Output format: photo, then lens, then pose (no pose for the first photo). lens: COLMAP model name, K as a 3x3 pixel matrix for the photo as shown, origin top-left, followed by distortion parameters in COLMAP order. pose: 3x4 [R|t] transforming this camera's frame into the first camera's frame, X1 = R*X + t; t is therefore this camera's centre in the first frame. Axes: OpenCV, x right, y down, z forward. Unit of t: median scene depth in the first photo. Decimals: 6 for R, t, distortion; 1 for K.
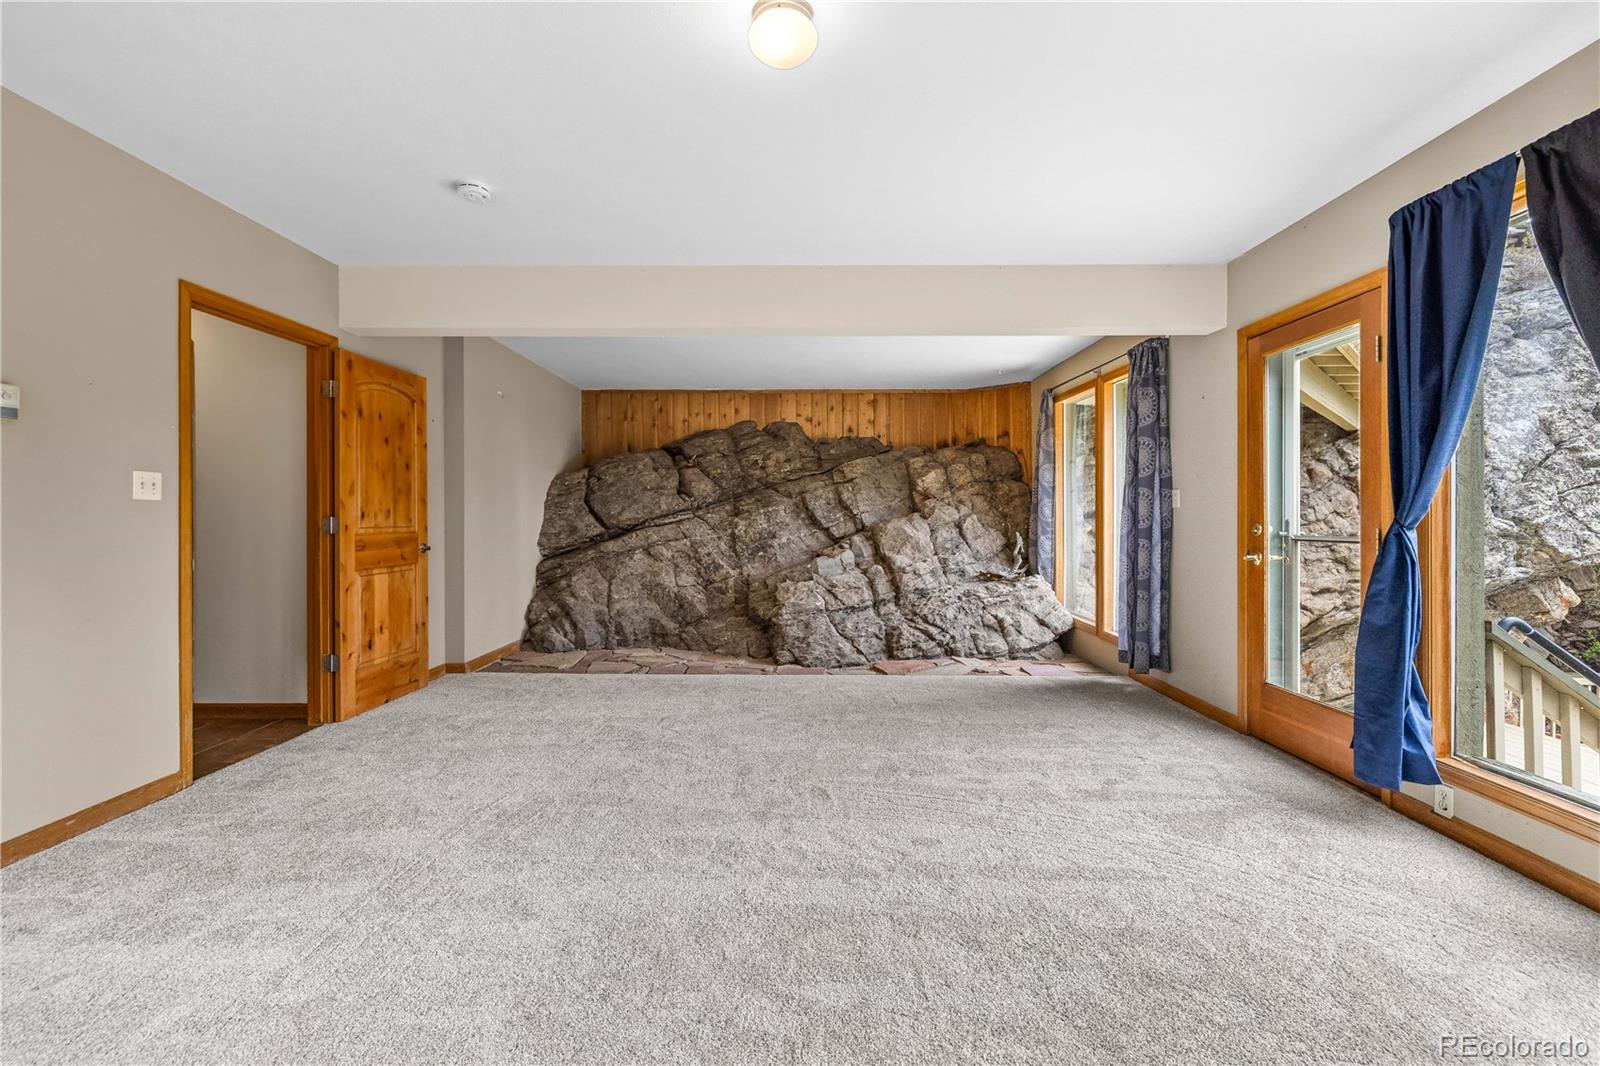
lens RADIAL K [[673.0, 0, 797.1], [0, 673.0, 522.9], [0, 0, 1]] dist [-0.000794, 0.000008]
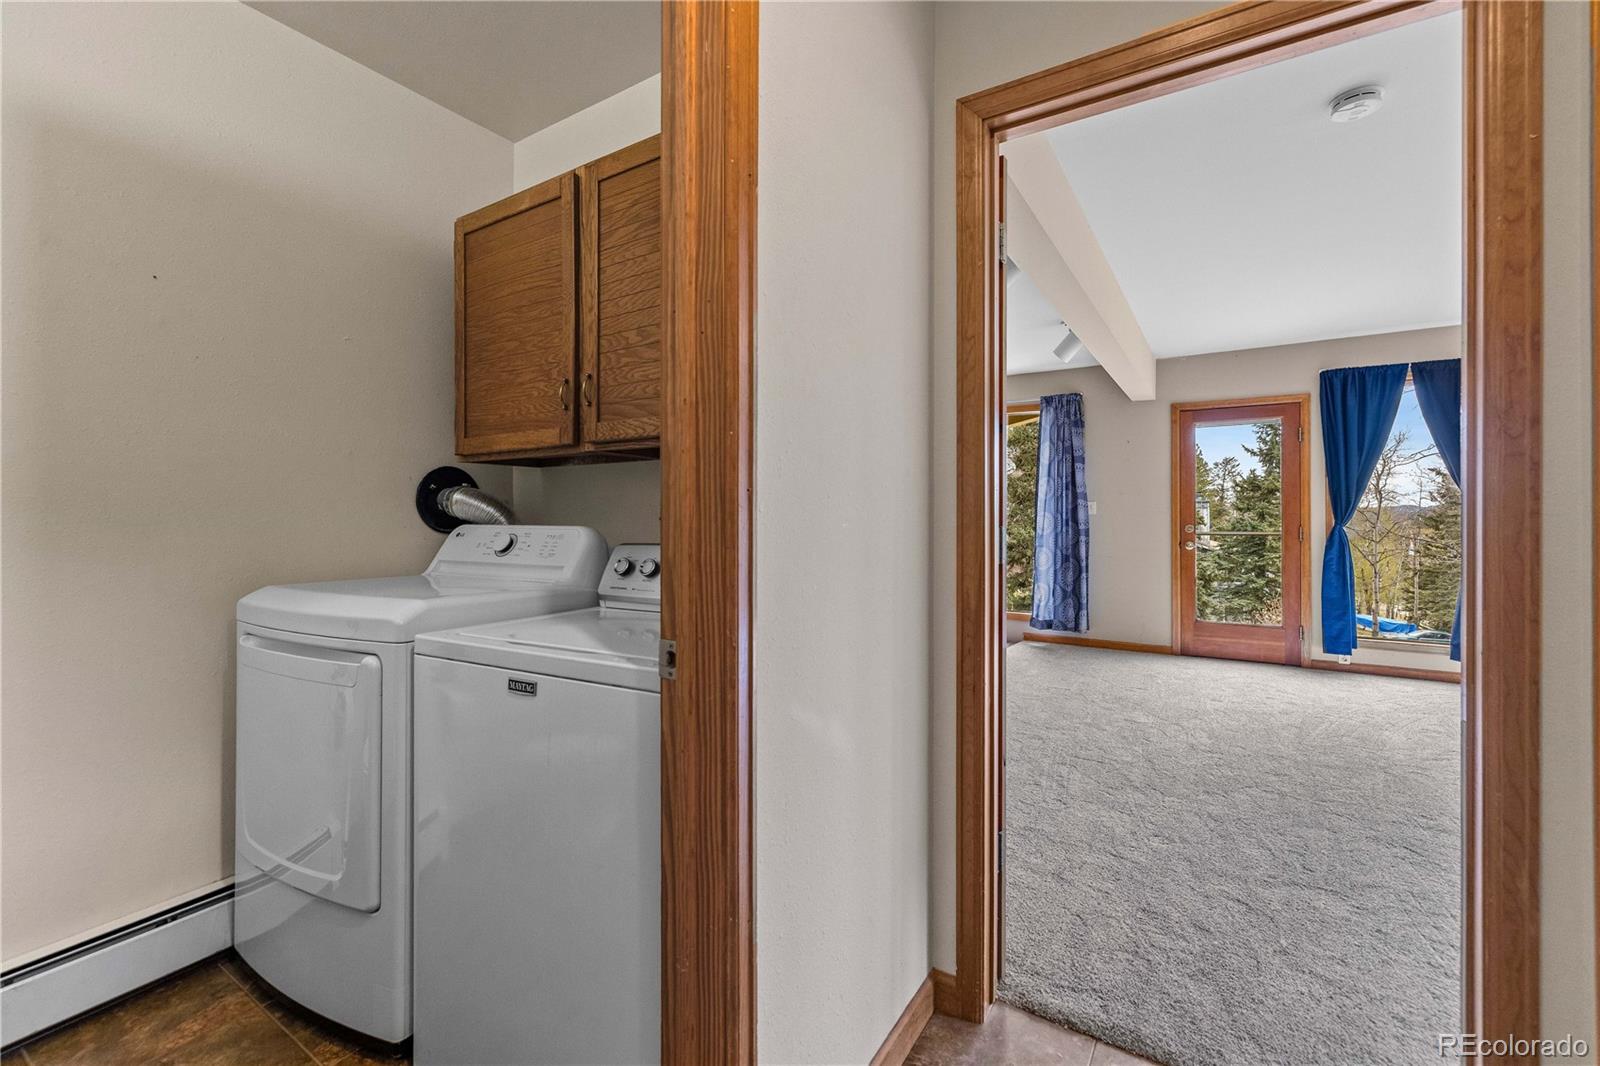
lens RADIAL K [[673.0, 0, 797.1], [0, 673.0, 522.9], [0, 0, 1]] dist [-0.000794, 0.000008]
pose [[0.535300, -0.004325, 0.844651, -0.701442], [0.004406, 0.999988, 0.002328, -0.007108], [-0.844651, 0.002475, 0.535312, 0.537248]]
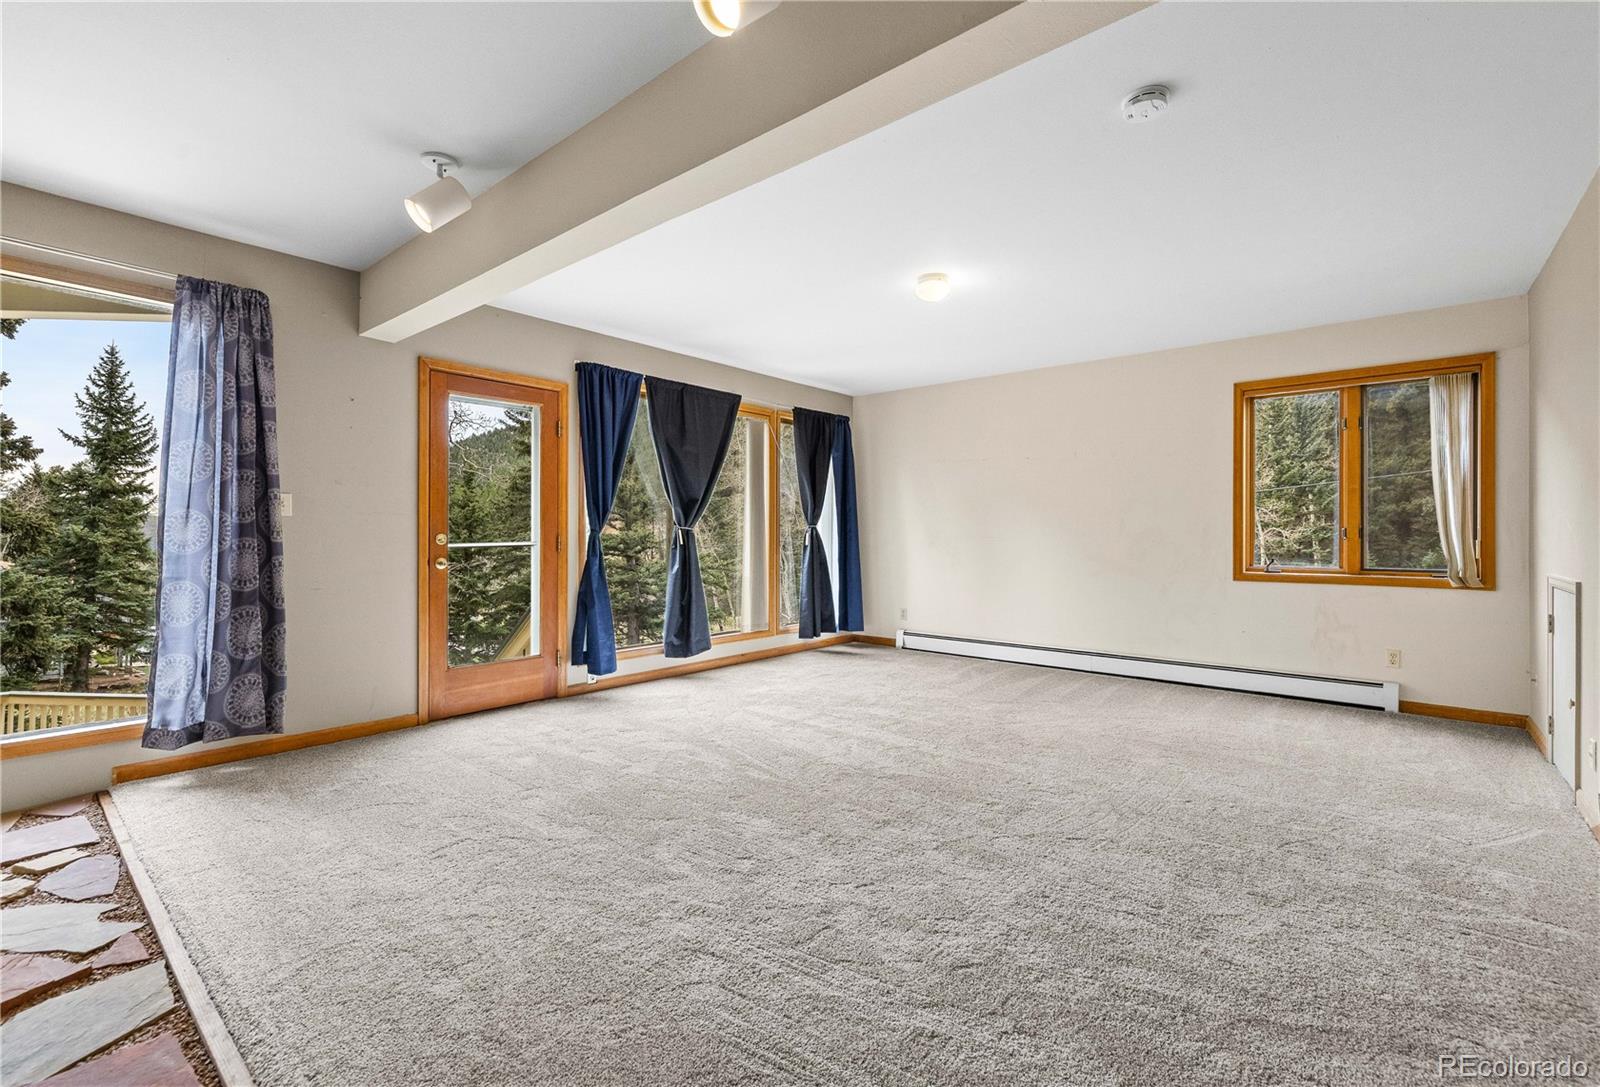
lens RADIAL K [[701.6, 0, 802.1], [0, 701.6, 528.5], [0, 0, 1]] dist [0.001652, 0.000101]
pose [[-0.769920, -0.000060, 0.638140, -0.324686], [0.000640, 0.999999, 0.000866, -0.005117], [-0.638140, 0.001075, -0.769920, 0.885964]]
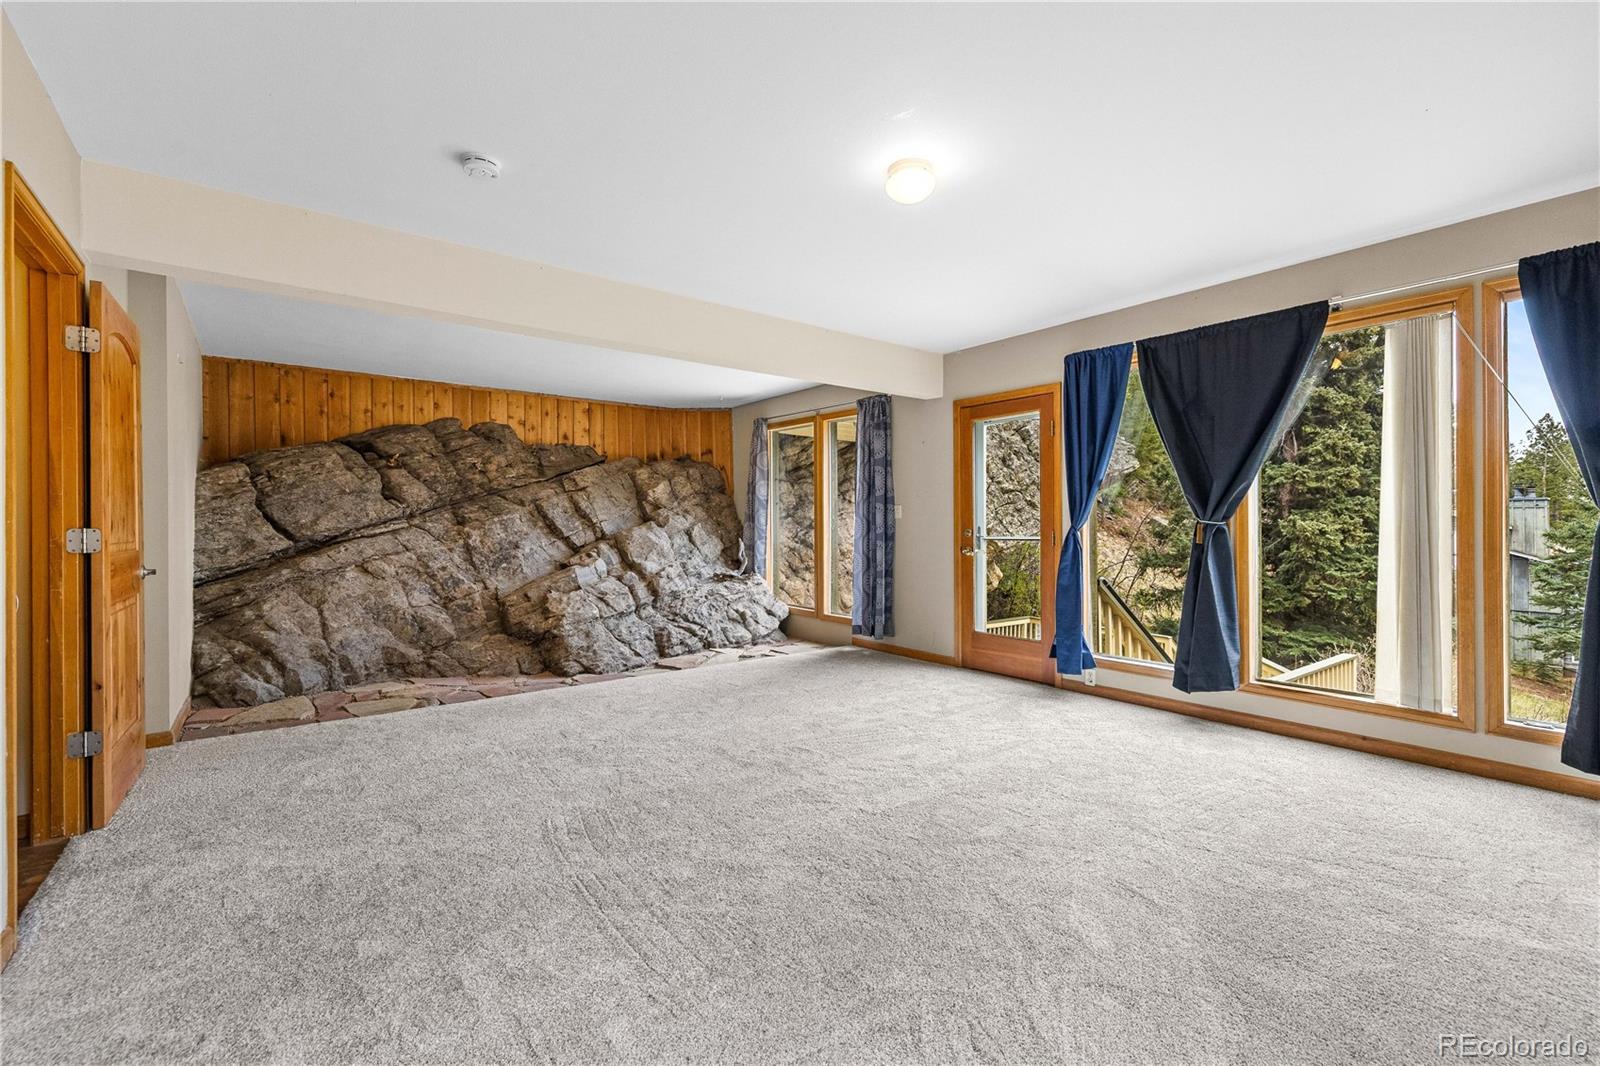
lens RADIAL K [[680.6, 0, 800.0], [0, 680.6, 533.0], [0, 0, 1]] dist [0.000728, 0.000095]
pose [[0.784790, -0.010364, 0.619675, -0.337776], [0.008394, 0.999946, 0.006093, -0.001525], [-0.619705, 0.000420, 0.784835, 0.009115]]
